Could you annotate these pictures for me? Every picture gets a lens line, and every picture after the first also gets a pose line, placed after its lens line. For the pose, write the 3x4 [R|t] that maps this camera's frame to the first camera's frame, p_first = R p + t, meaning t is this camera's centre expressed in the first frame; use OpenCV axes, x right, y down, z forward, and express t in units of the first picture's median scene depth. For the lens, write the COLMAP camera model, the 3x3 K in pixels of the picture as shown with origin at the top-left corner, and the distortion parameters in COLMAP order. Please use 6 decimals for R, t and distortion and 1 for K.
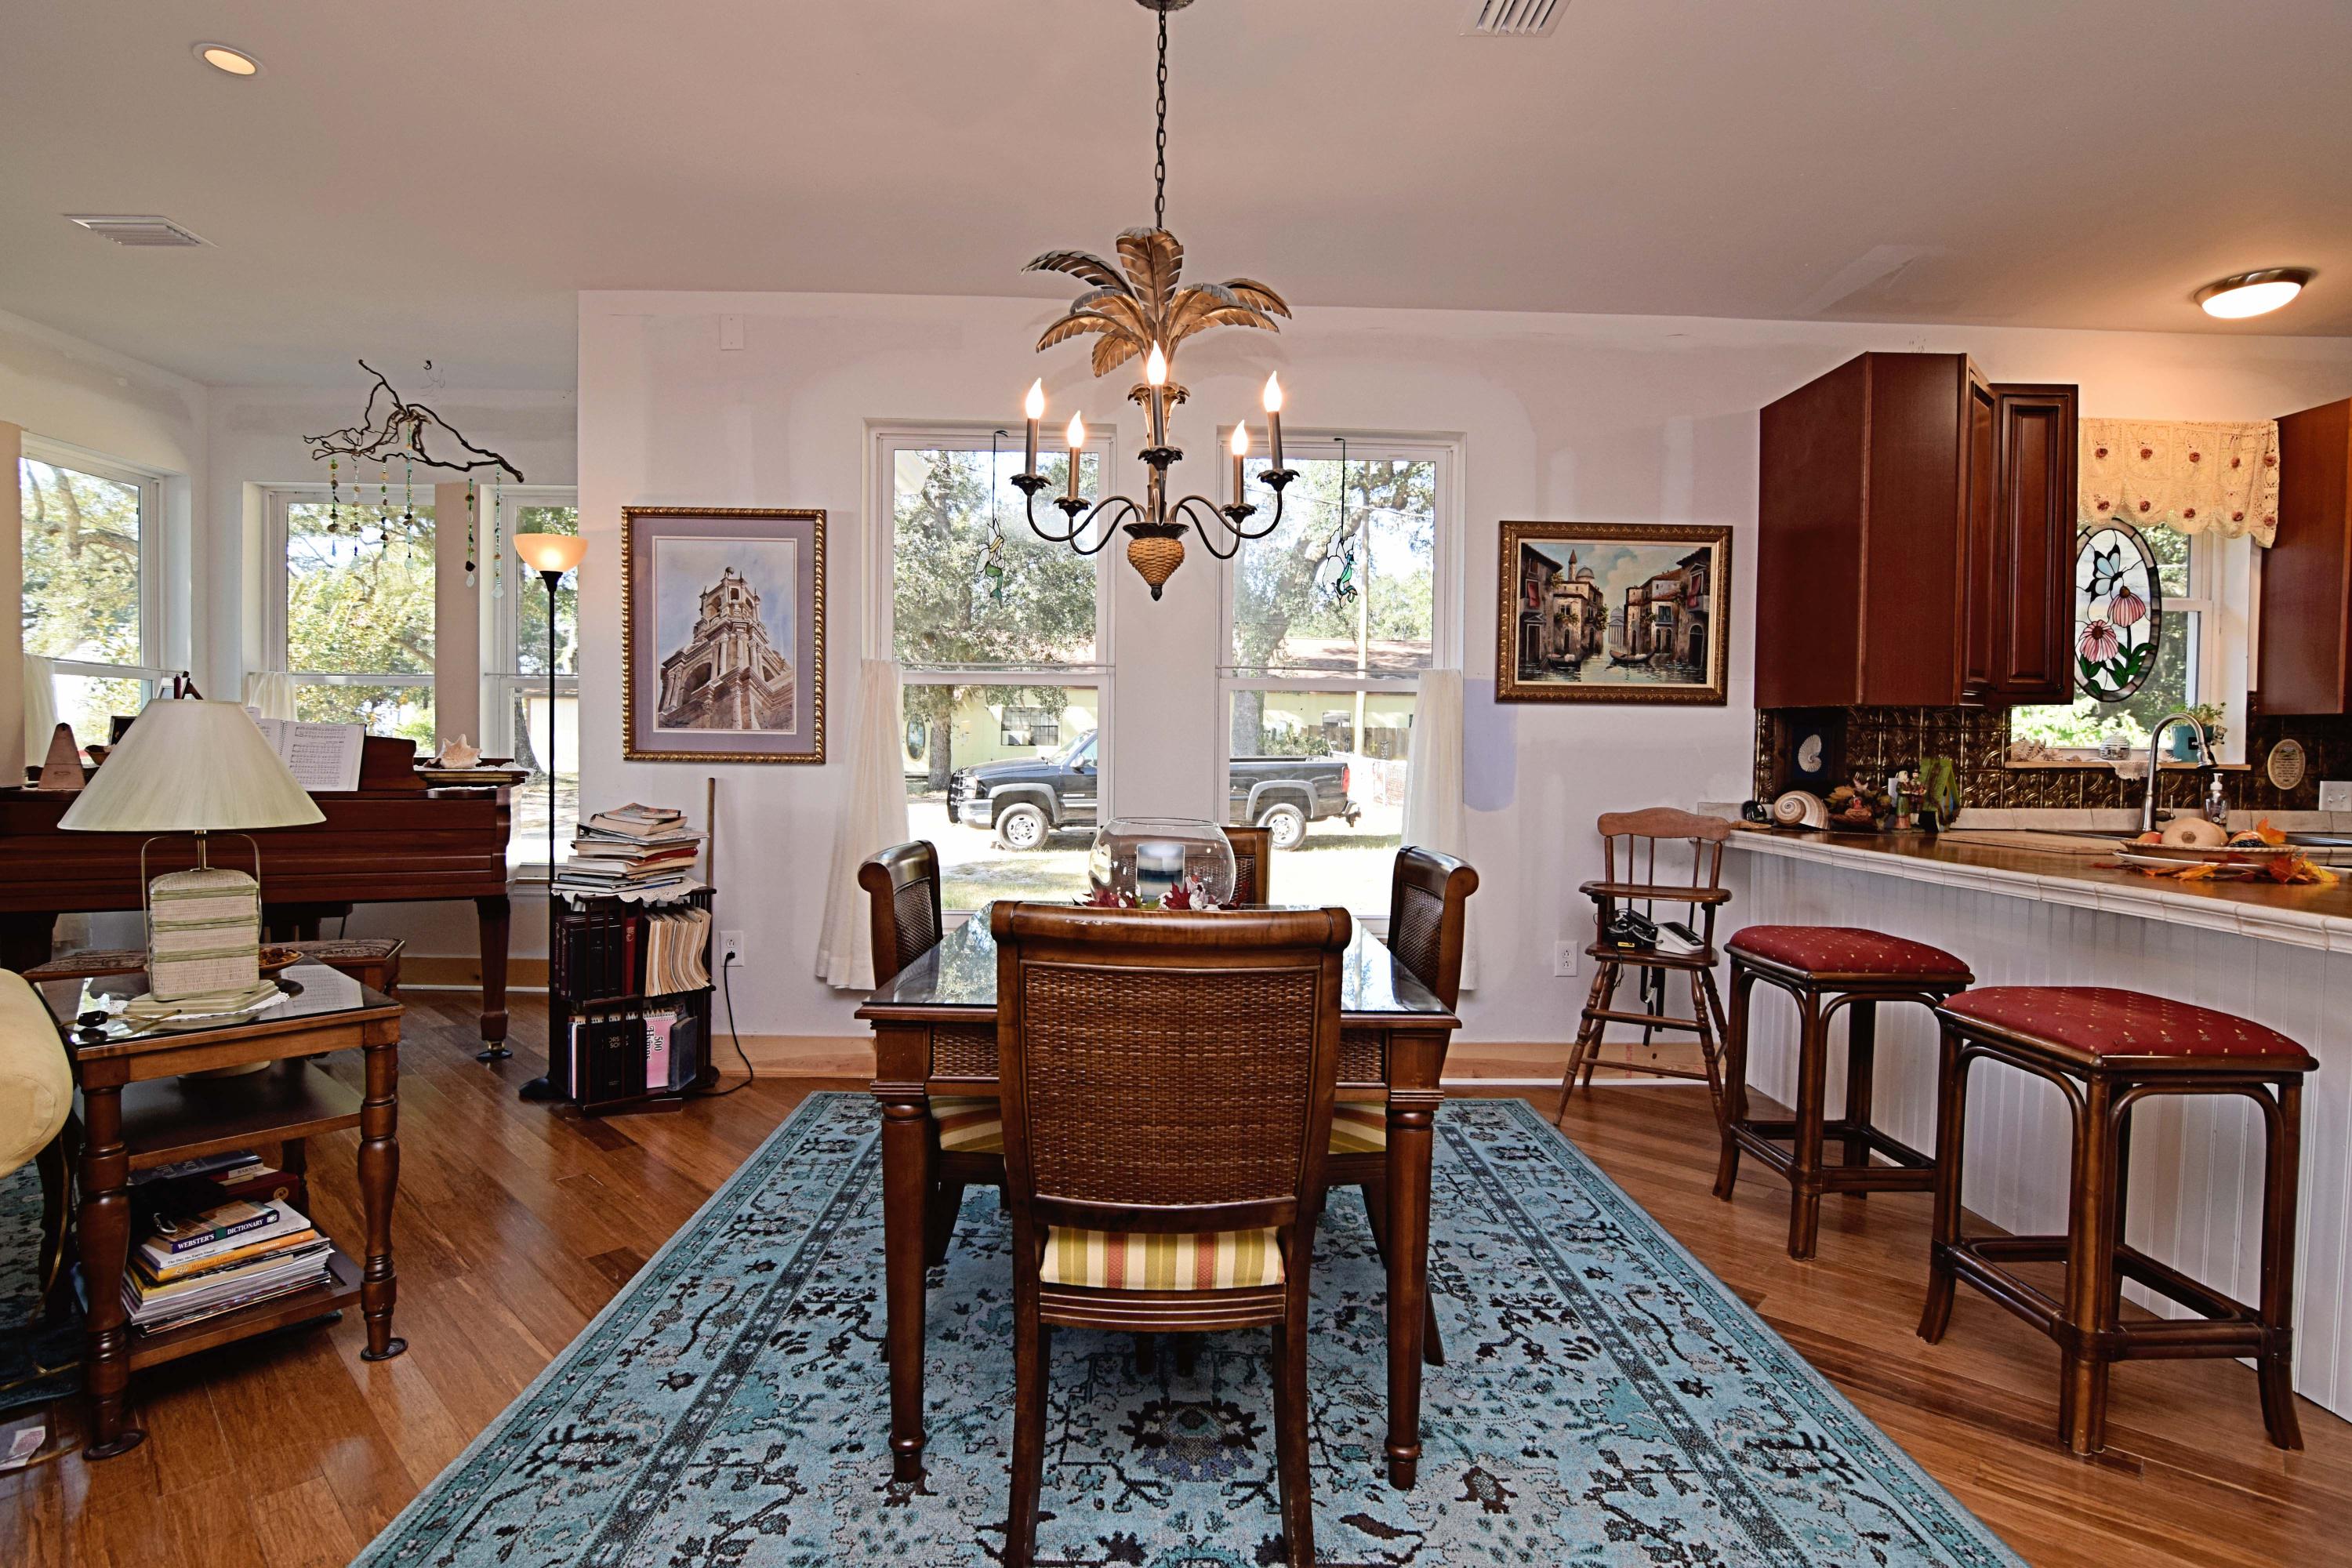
lens RADIAL K [[1150.0, 0, 1163.0], [0, 1150.0, 774.2], [0, 0, 1]] dist [-0.033919, 0.010377]
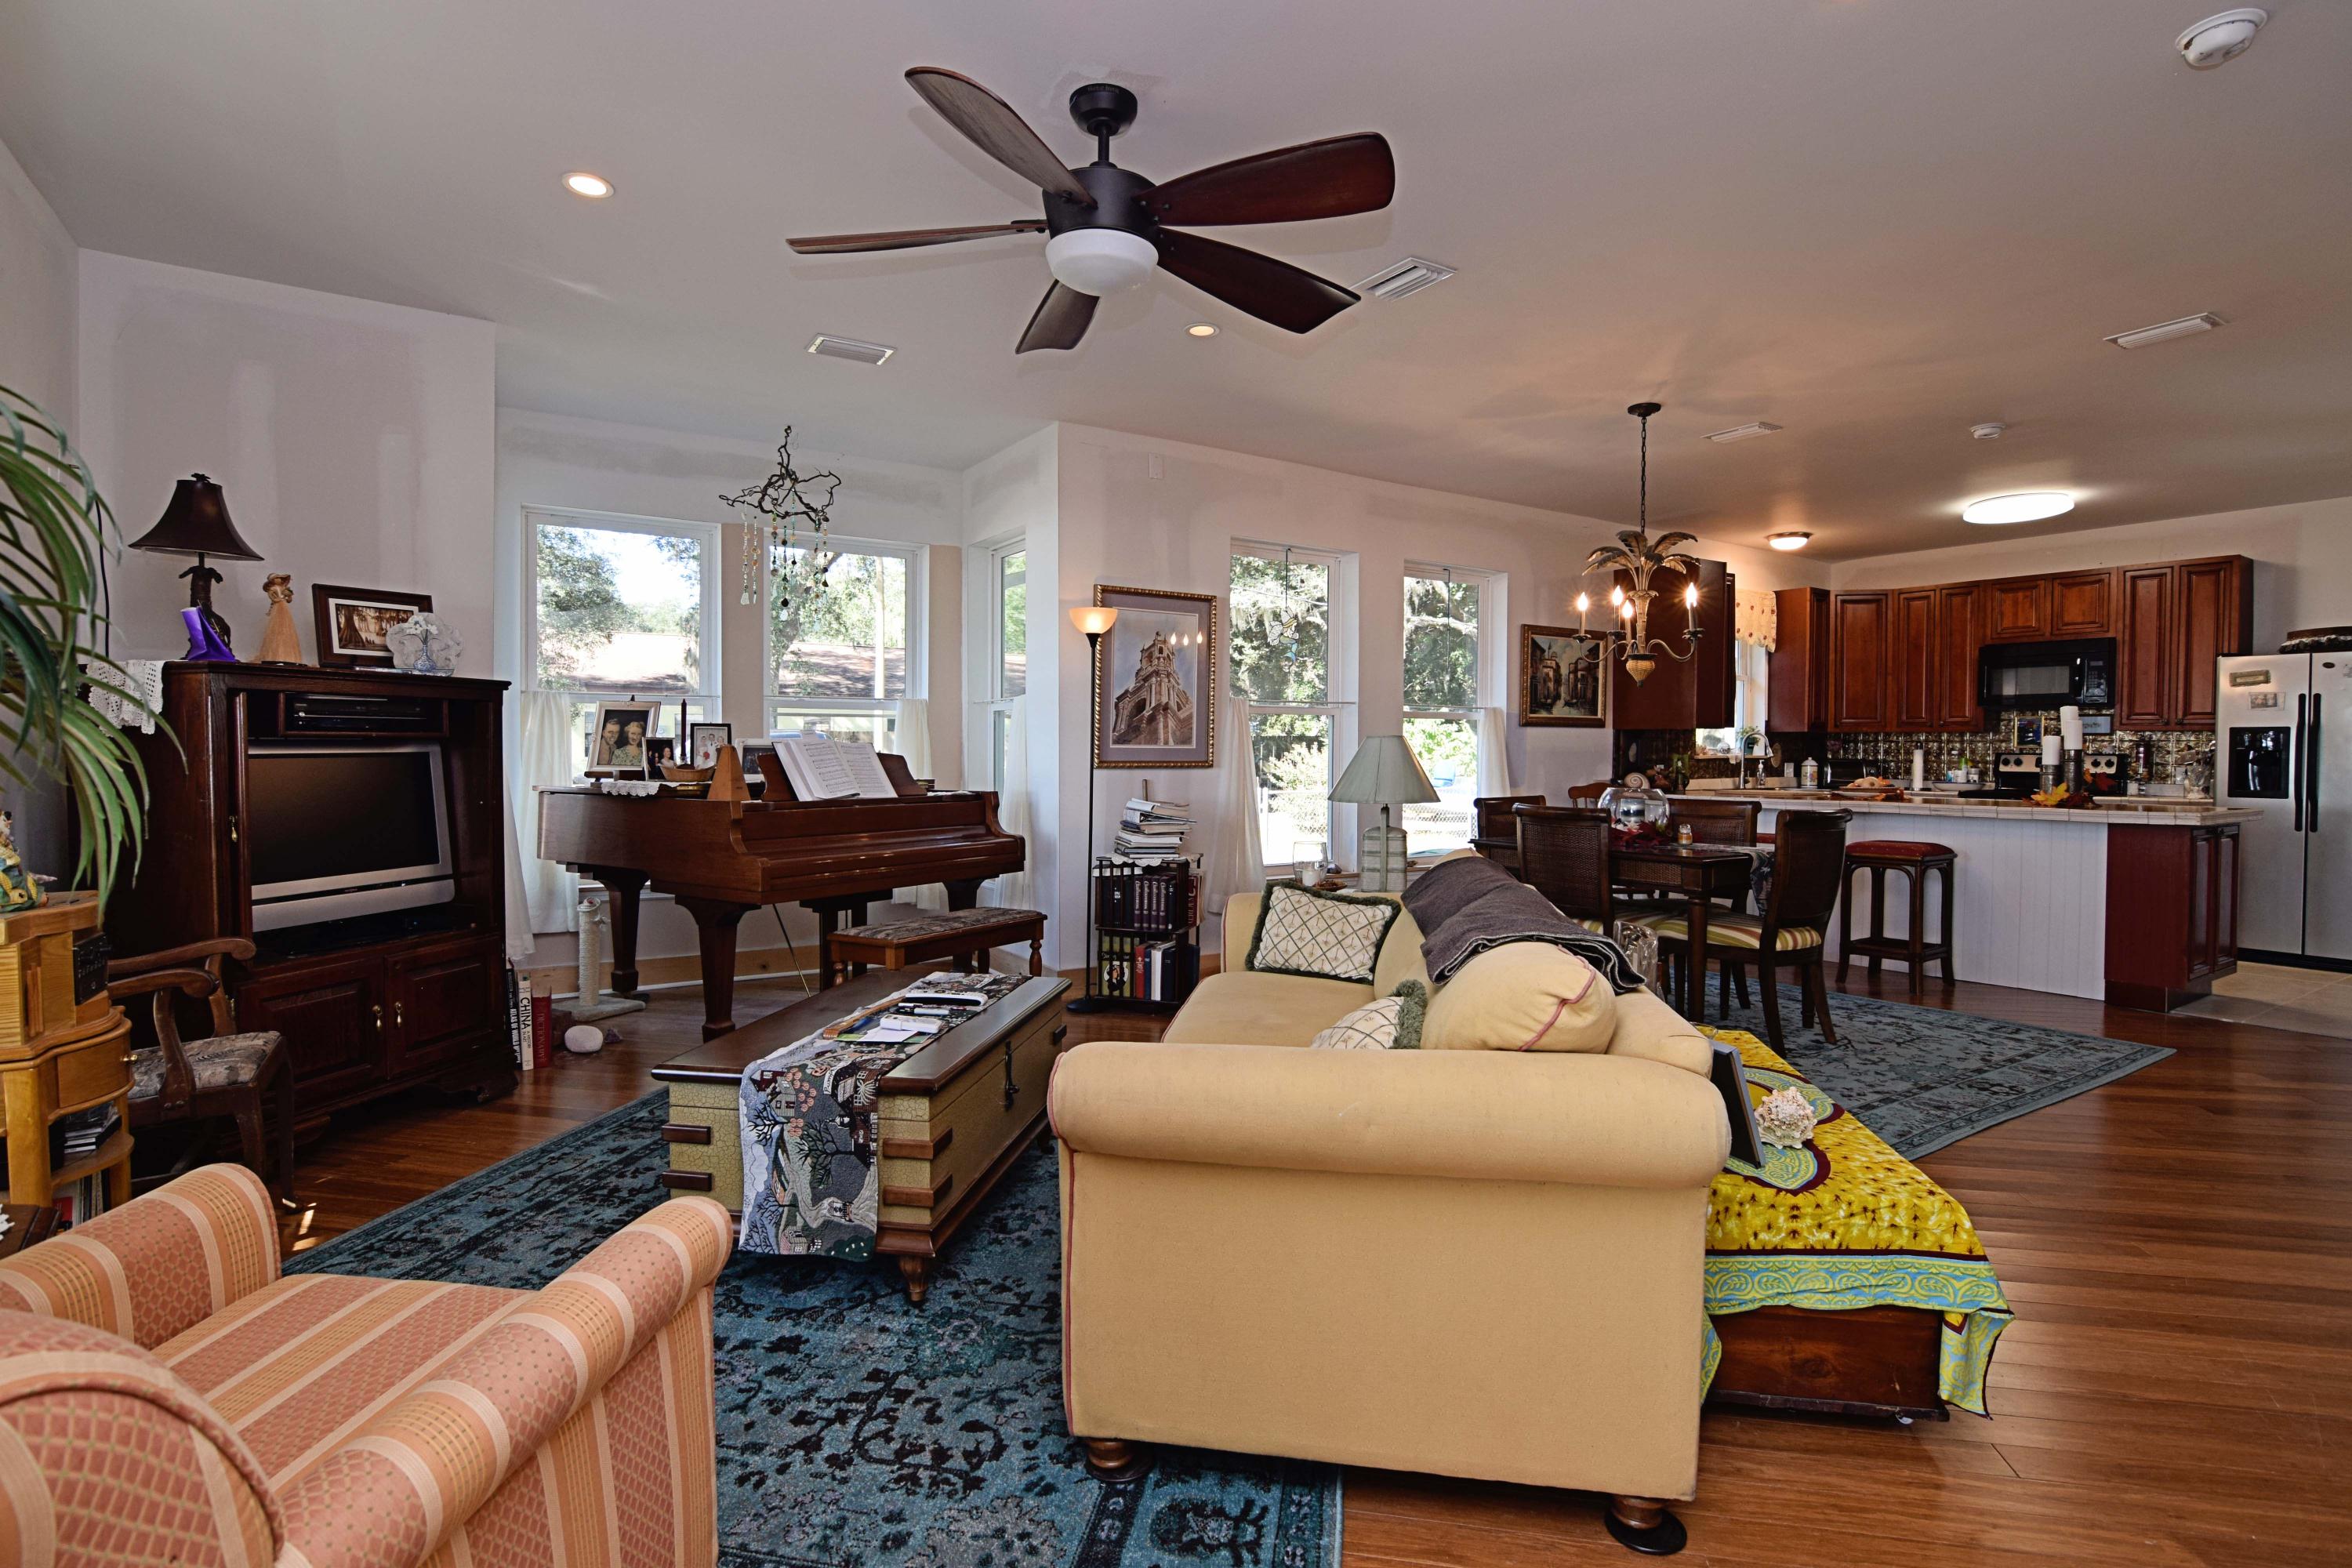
lens RADIAL K [[1150.0, 0, 1173.8], [0, 1150.0, 772.6], [0, 0, 1]] dist [-0.033919, 0.010377]
pose [[0.850117, -0.021083, 0.526171, -1.101068], [0.022531, 0.999739, 0.003654, -0.009640], [-0.526111, 0.008749, 0.850371, -0.224122]]
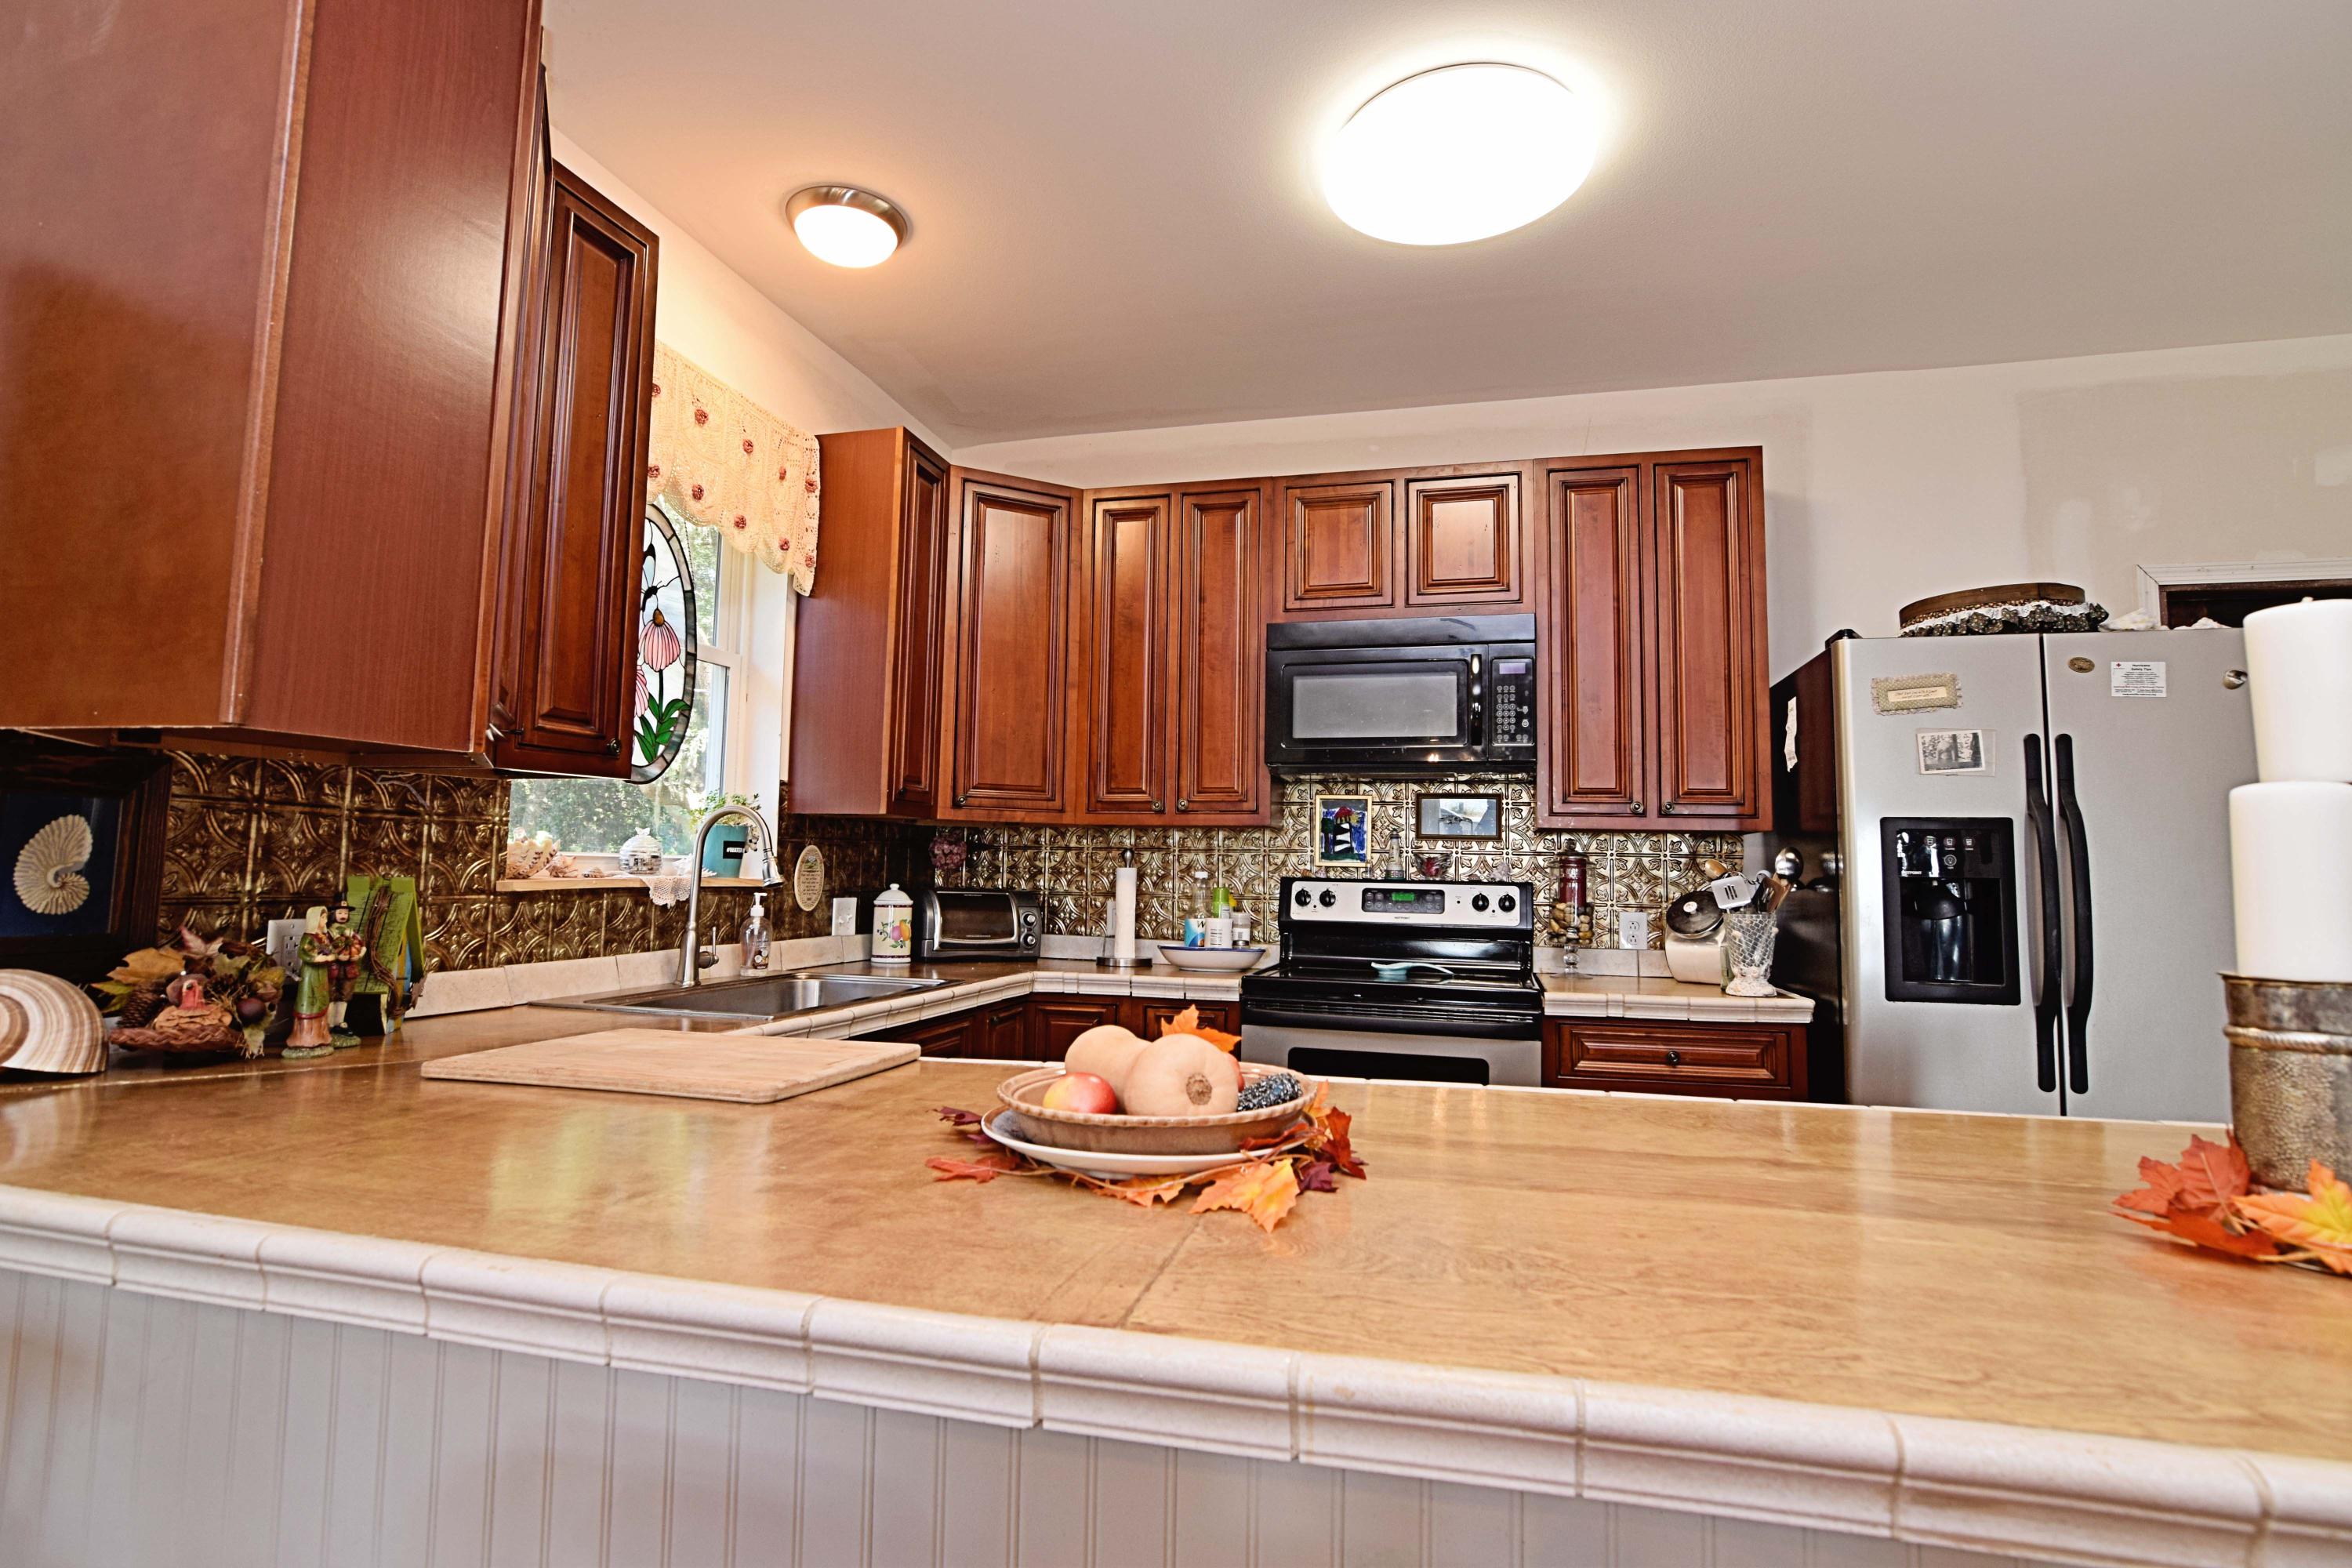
lens RADIAL K [[1150.0, 0, 1179.6], [0, 1150.0, 774.6], [0, 0, 1]] dist [-0.033919, 0.010377]
pose [[0.281137, 0.073322, 0.956862, 0.318374], [0.014109, 0.996653, -0.080517, -0.013080], [-0.959564, 0.036137, 0.279162, 0.543513]]
